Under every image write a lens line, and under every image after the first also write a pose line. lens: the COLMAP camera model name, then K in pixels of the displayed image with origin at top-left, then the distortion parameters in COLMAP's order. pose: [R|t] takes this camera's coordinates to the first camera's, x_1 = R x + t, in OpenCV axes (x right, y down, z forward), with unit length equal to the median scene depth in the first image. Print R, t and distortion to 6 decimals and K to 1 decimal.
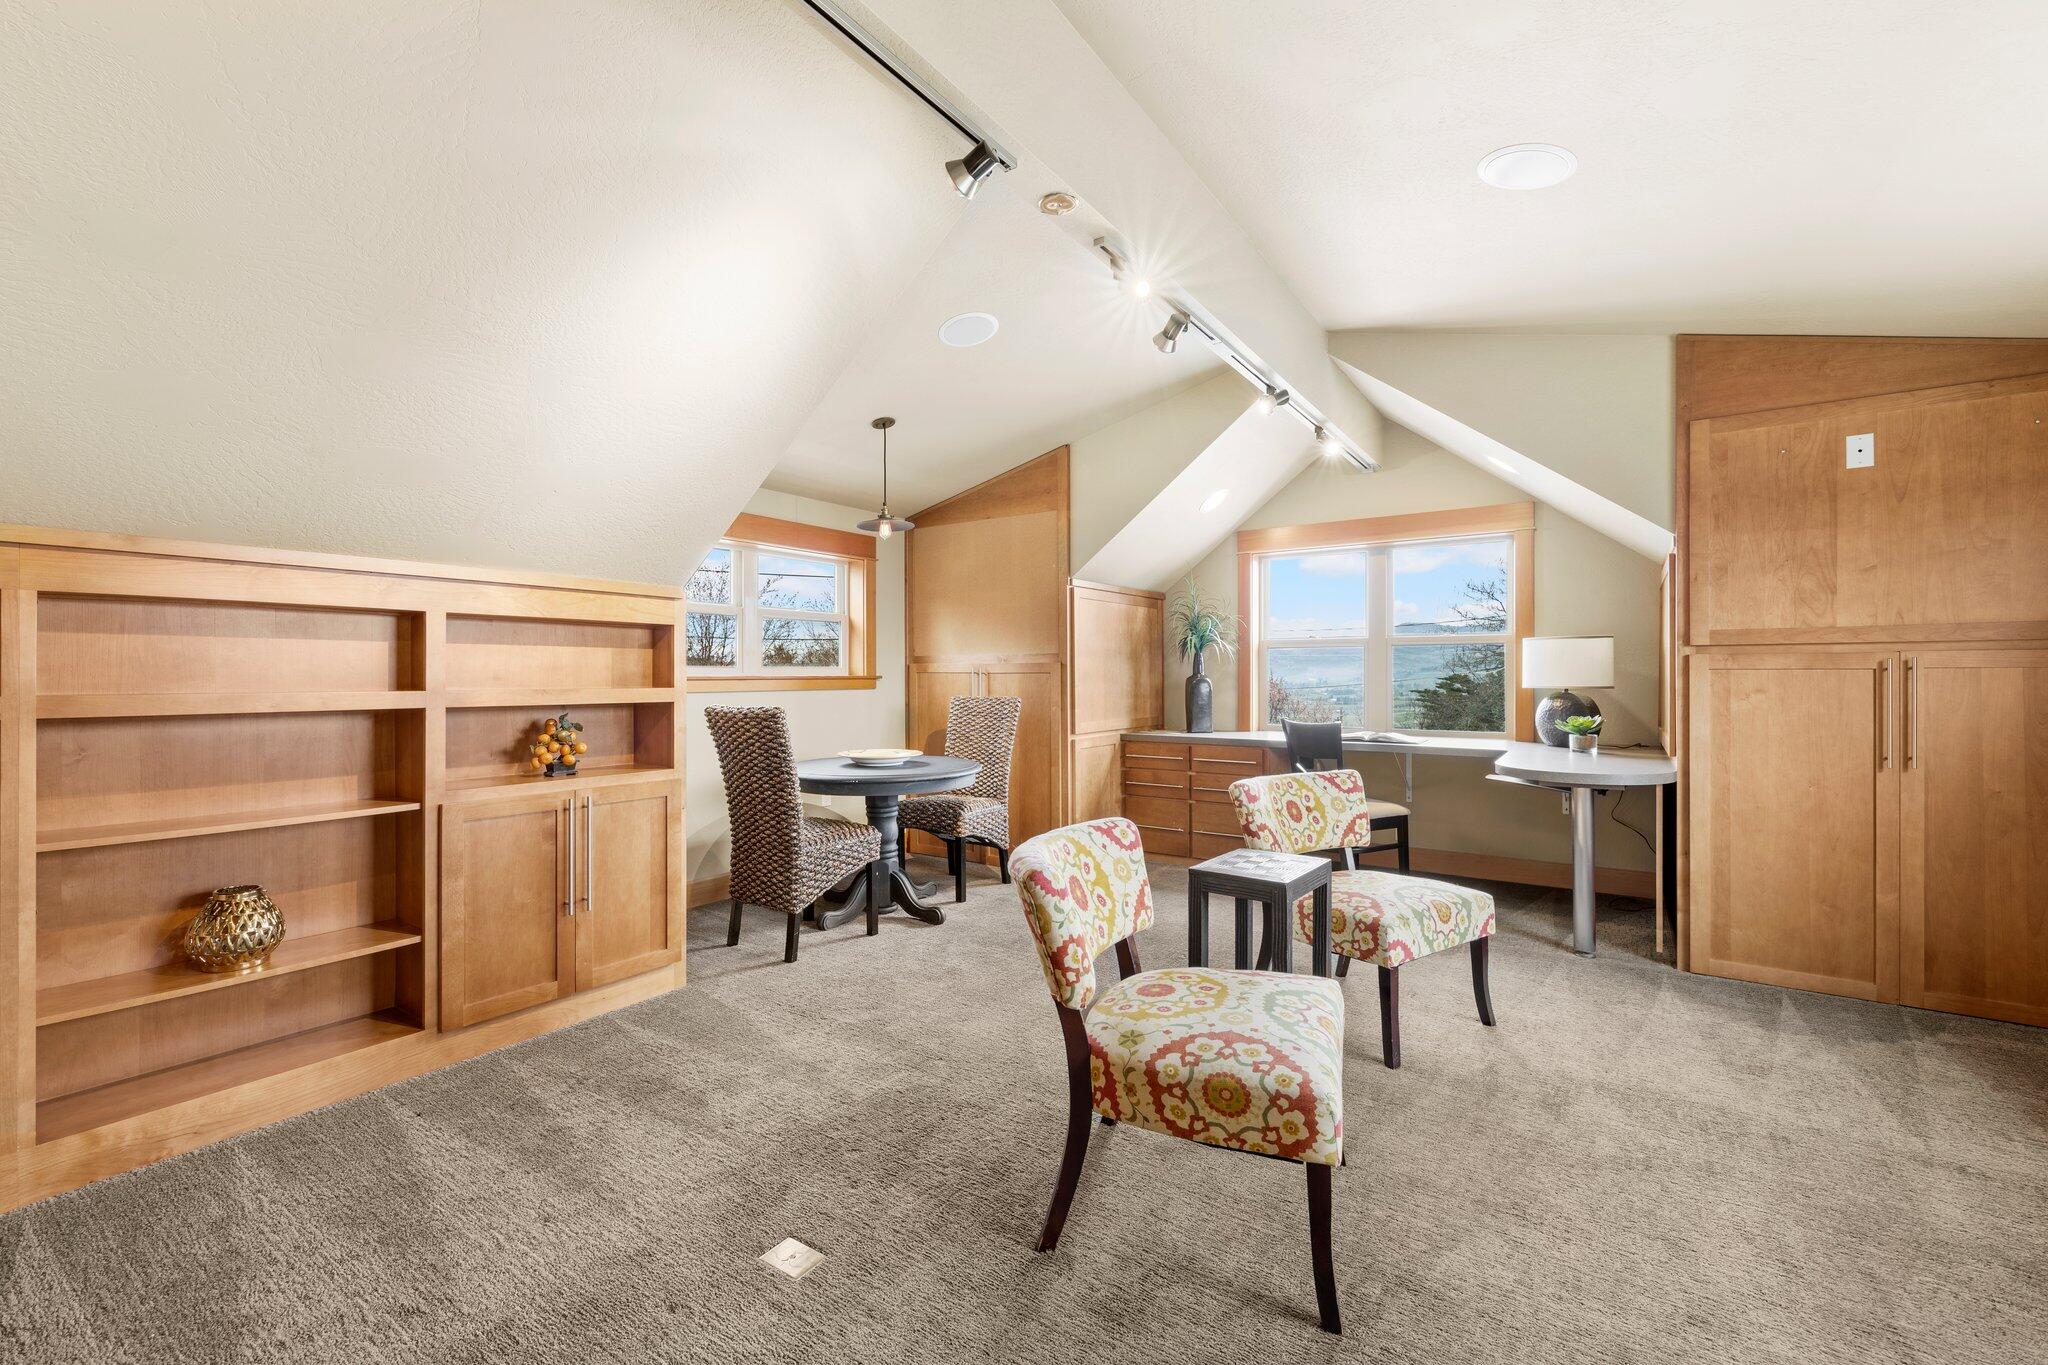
lens RADIAL K [[855.6, 0, 1026.1], [0, 855.6, 676.7], [0, 0, 1]] dist [0.002017, 0.000079]
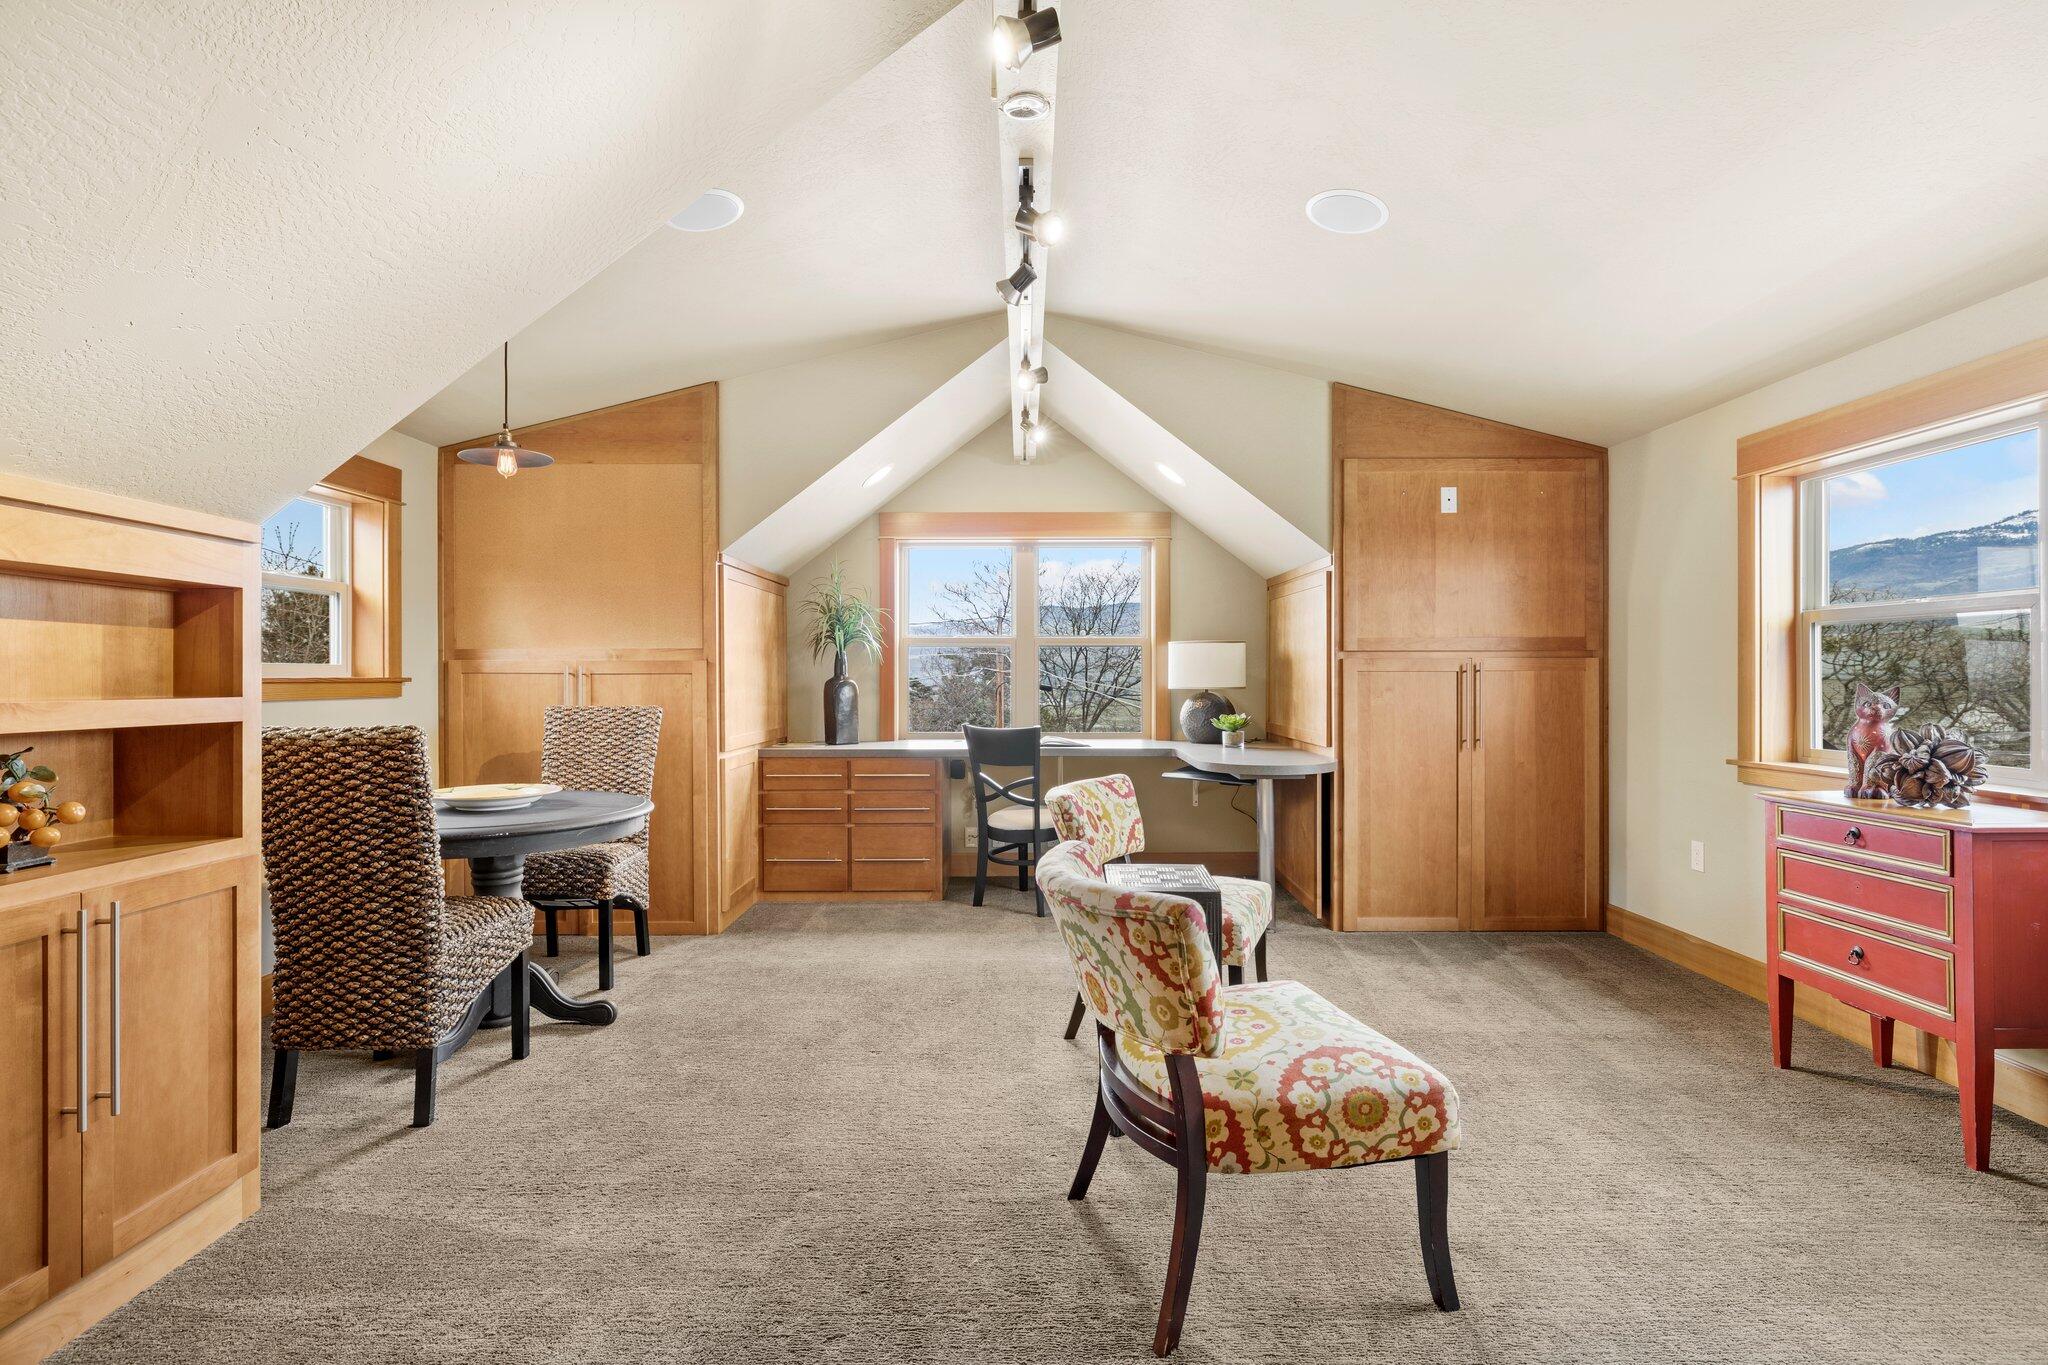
lens RADIAL K [[983.7, 0, 1024.0], [0, 983.7, 682.5], [0, 0, 1]] dist [-0.001270, 0.000698]
pose [[0.820545, -0.002702, 0.571575, -0.371426], [0.001550, 0.999996, 0.002501, 0.002375], [-0.571580, -0.001166, 0.820546, 0.162210]]
